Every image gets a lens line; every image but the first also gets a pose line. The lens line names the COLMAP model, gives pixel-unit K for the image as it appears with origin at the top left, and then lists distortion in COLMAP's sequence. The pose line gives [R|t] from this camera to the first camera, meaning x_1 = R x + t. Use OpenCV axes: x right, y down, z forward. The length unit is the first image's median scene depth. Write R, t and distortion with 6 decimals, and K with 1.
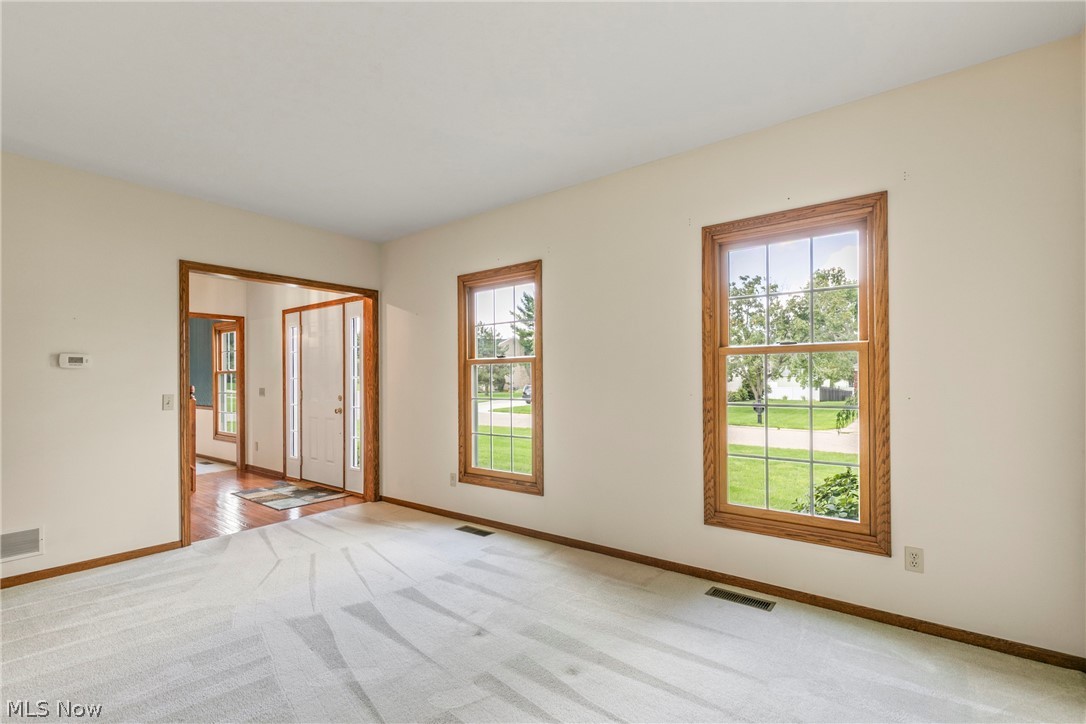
lens RADIAL K [[489.6, 0, 540.8], [0, 489.6, 374.5], [0, 0, 1]] dist [0.002867, -0.000591]
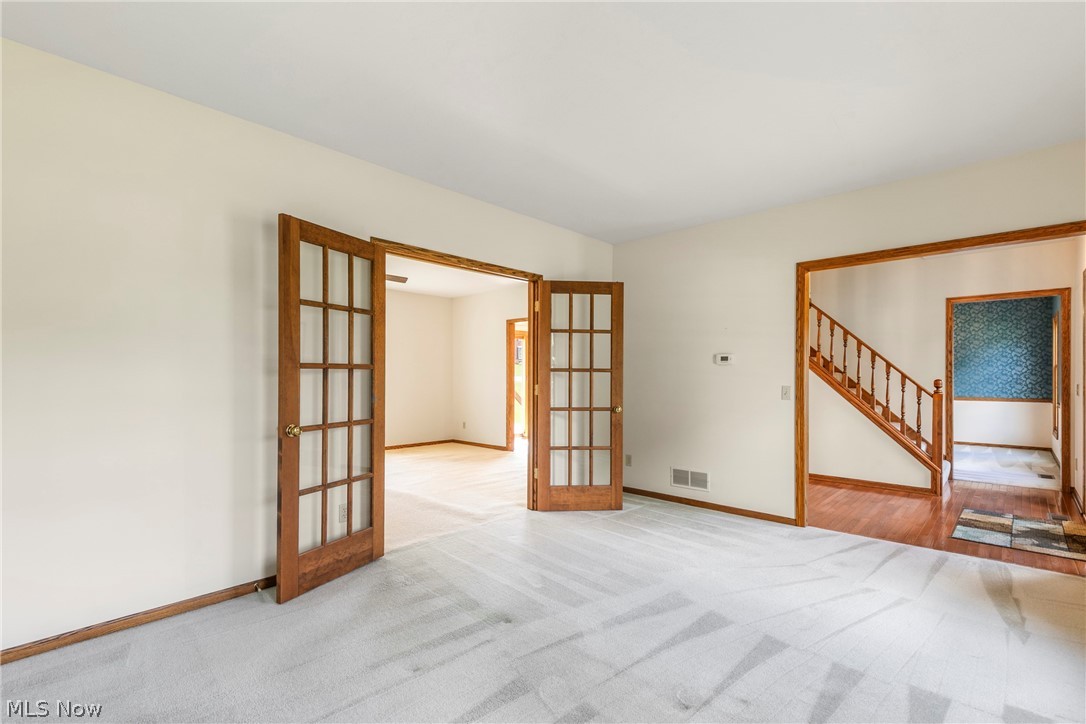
lens RADIAL K [[489.6, 0, 540.8], [0, 489.6, 374.5], [0, 0, 1]] dist [0.002867, -0.000591]
pose [[-0.086968, 0.003341, -0.996205, 0.474000], [0.010061, 0.999946, 0.002475, 0.007159], [0.996160, -0.009807, -0.086997, 0.619369]]
